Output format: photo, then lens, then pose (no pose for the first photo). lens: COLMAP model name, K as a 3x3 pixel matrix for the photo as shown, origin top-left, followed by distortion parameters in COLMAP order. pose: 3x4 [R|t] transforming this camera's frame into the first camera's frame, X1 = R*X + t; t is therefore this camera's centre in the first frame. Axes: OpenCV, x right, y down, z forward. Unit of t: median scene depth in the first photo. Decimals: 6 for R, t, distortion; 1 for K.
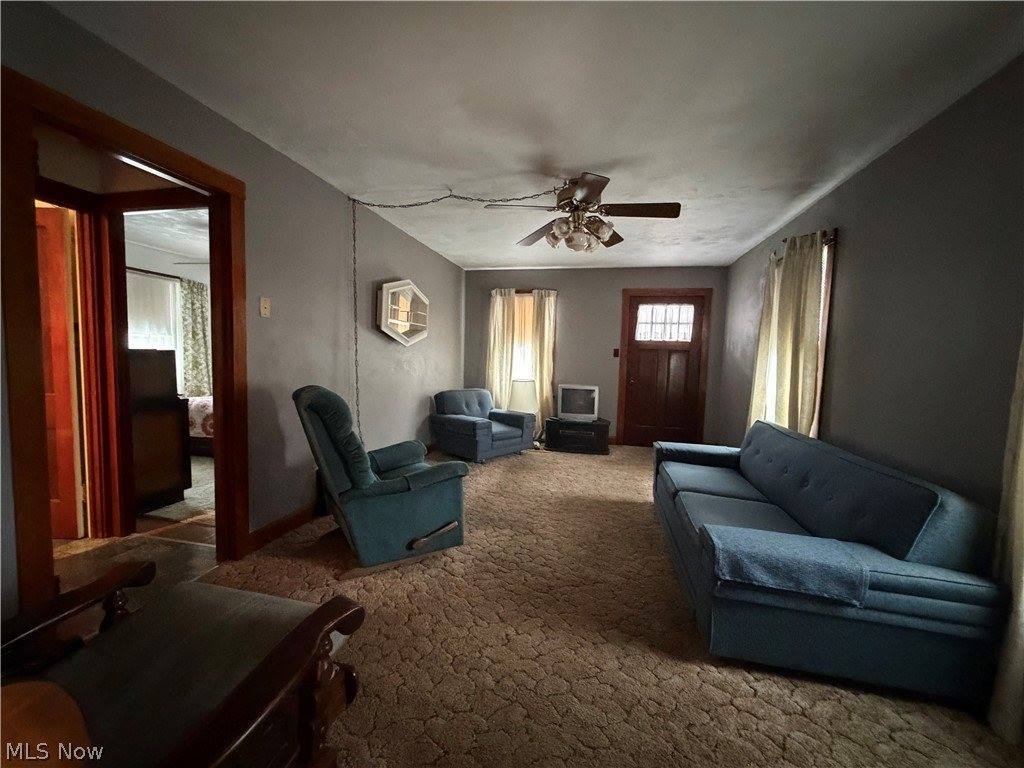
lens RADIAL K [[408.4, 0, 509.4], [0, 408.4, 386.7], [0, 0, 1]] dist [-0.001713, -0.000037]
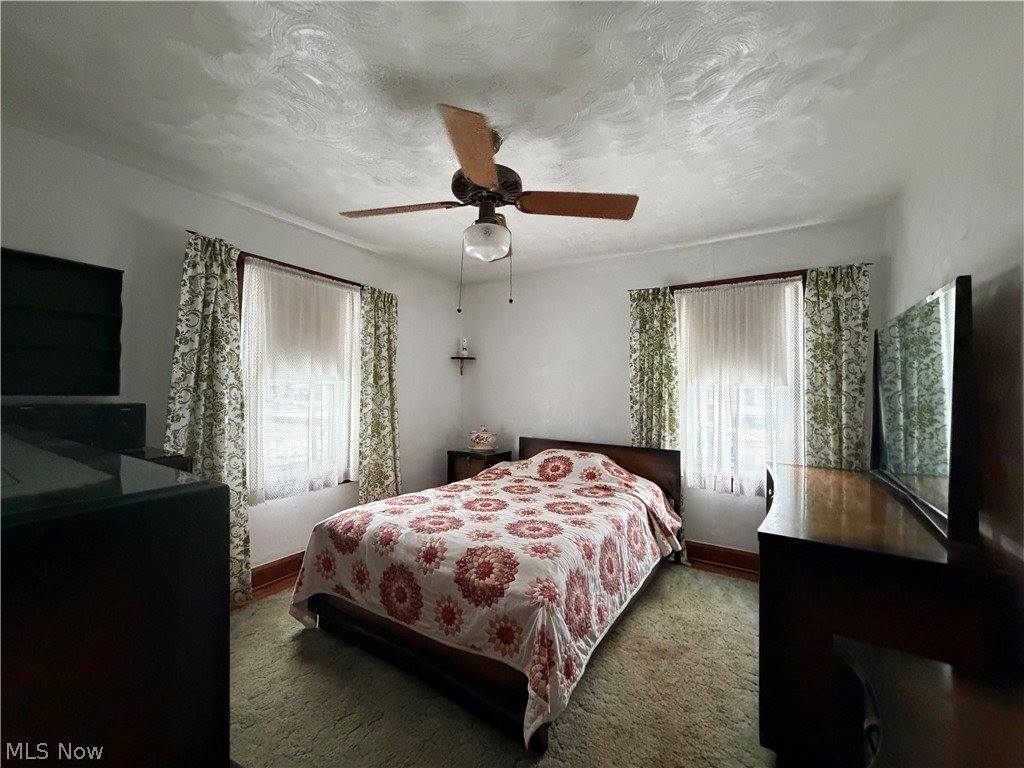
lens RADIAL K [[408.4, 0, 512.0], [0, 408.4, 384.8], [0, 0, 1]] dist [-0.001713, -0.000037]
pose [[0.940868, -0.022092, -0.338053, -0.387965], [-0.009840, 0.995668, -0.092454, -0.064990], [0.338632, 0.090314, 0.936575, 0.513299]]
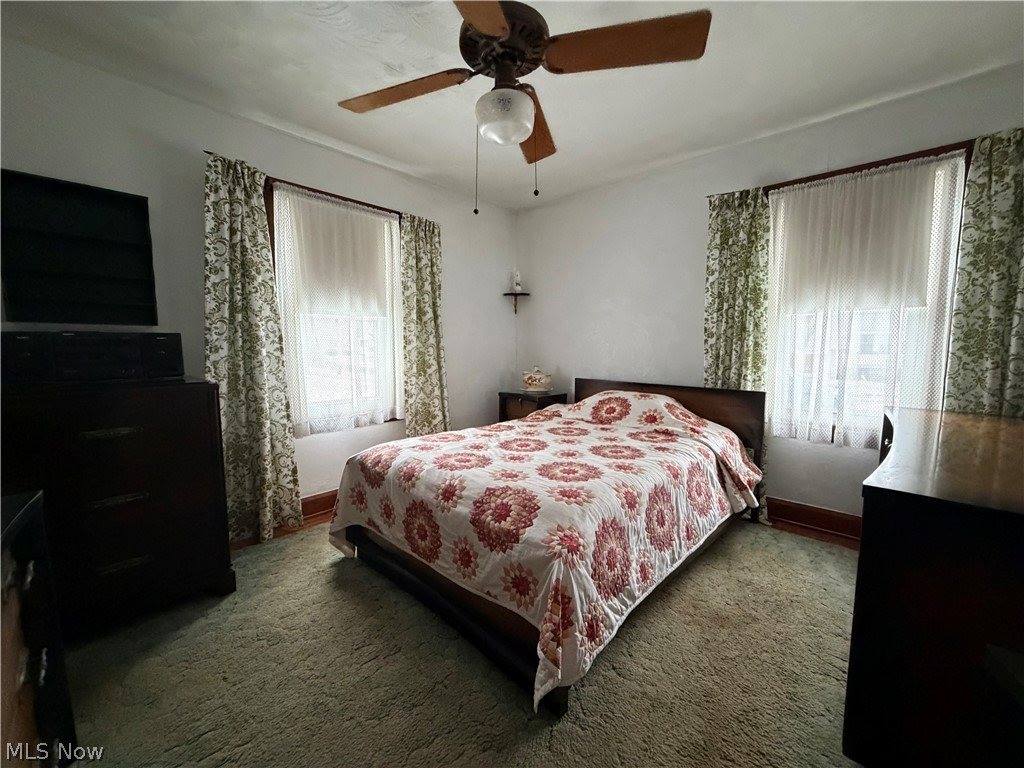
lens RADIAL K [[408.4, 0, 511.2], [0, 408.4, 386.0], [0, 0, 1]] dist [-0.001713, -0.000037]
pose [[0.860528, 0.025325, -0.508773, -0.374957], [-0.012398, 0.999509, 0.028783, -0.045684], [0.509252, -0.018461, 0.860420, 0.578613]]
